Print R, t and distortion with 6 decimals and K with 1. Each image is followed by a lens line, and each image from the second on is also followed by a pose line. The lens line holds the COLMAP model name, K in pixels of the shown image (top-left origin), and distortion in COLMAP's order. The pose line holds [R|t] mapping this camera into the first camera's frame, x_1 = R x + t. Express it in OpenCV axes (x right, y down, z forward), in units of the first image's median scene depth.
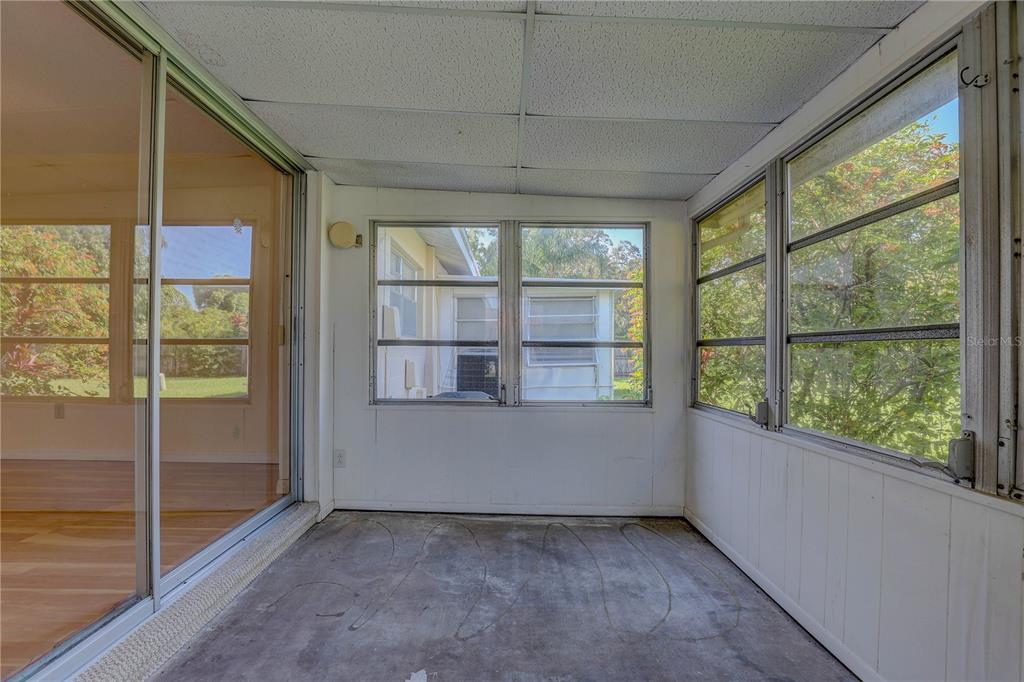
lens RADIAL K [[466.0, 0, 516.7], [0, 466.0, 345.1], [0, 0, 1]] dist [-0.030812, 0.004334]
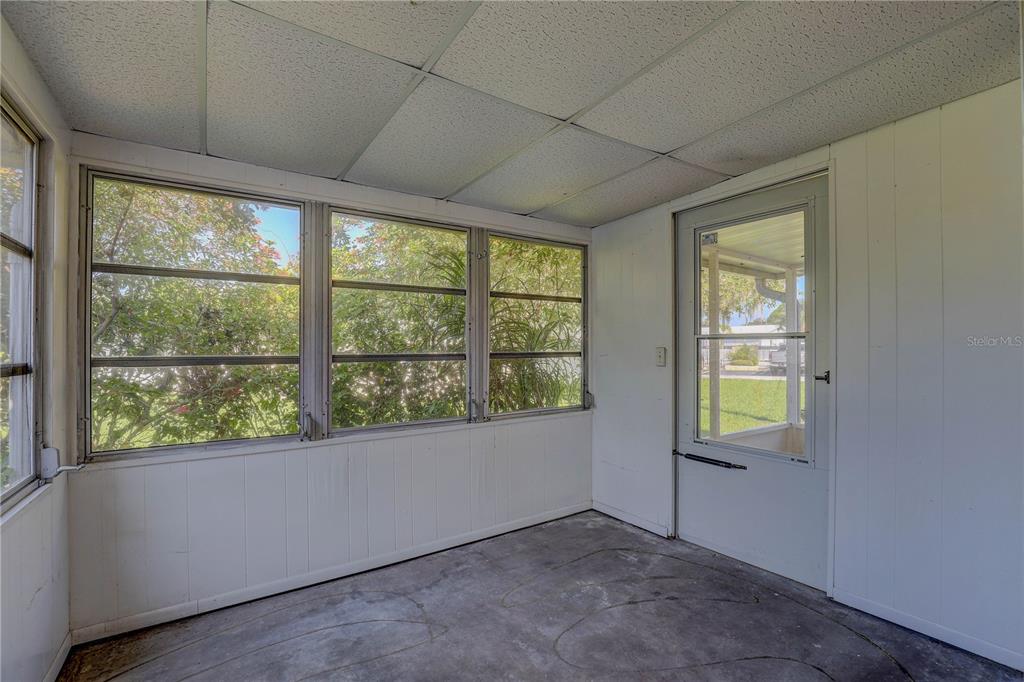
lens RADIAL K [[466.0, 0, 525.3], [0, 466.0, 344.0], [0, 0, 1]] dist [-0.030812, 0.004334]
pose [[-0.552659, 0.009815, 0.833350, -0.744291], [-0.005388, 0.999868, -0.015349, -0.029603], [-0.833390, -0.012973, -0.552533, 1.354507]]
